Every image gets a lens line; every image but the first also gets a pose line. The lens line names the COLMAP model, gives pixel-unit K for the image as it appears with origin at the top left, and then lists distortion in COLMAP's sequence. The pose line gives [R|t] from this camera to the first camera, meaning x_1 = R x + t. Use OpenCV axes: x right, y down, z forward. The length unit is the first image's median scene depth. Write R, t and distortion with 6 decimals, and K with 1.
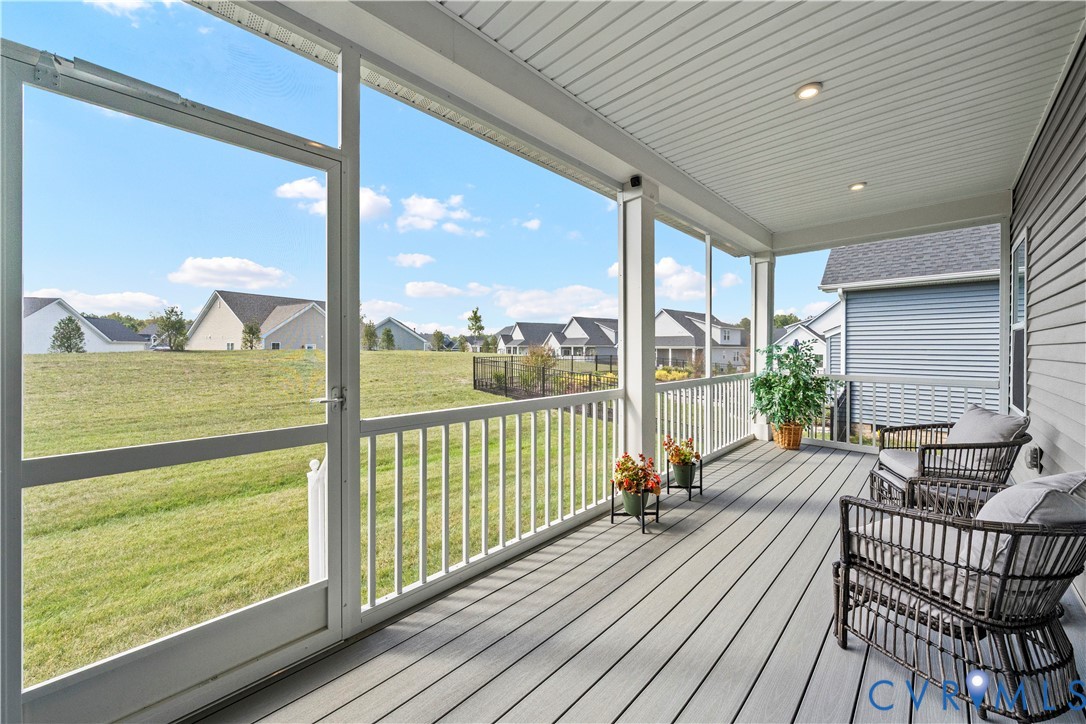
lens RADIAL K [[402.2, 0, 545.3], [0, 402.2, 348.3], [0, 0, 1]] dist [0.000562, 0.000018]
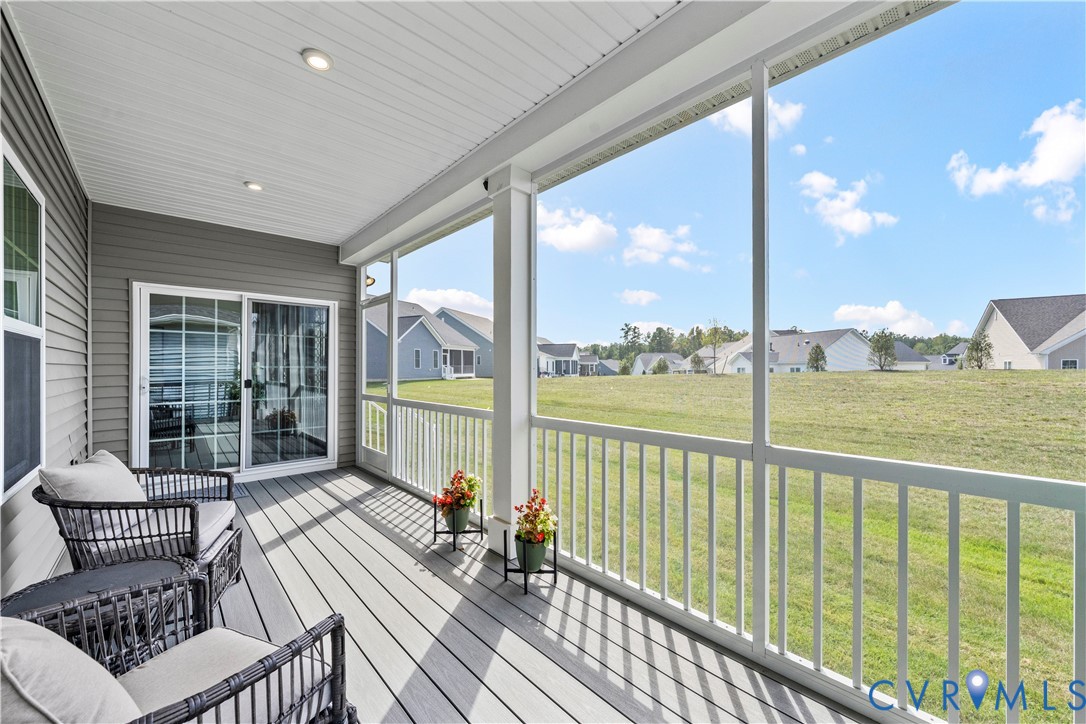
lens RADIAL K [[405.4, 0, 545.2], [0, 405.4, 367.9], [0, 0, 1]] dist [-0.000927, -0.000068]
pose [[-0.038203, -0.000644, -0.999270, 0.789482], [0.001230, 0.999999, -0.000692, -0.000781], [0.999269, -0.001255, -0.038203, 0.802027]]
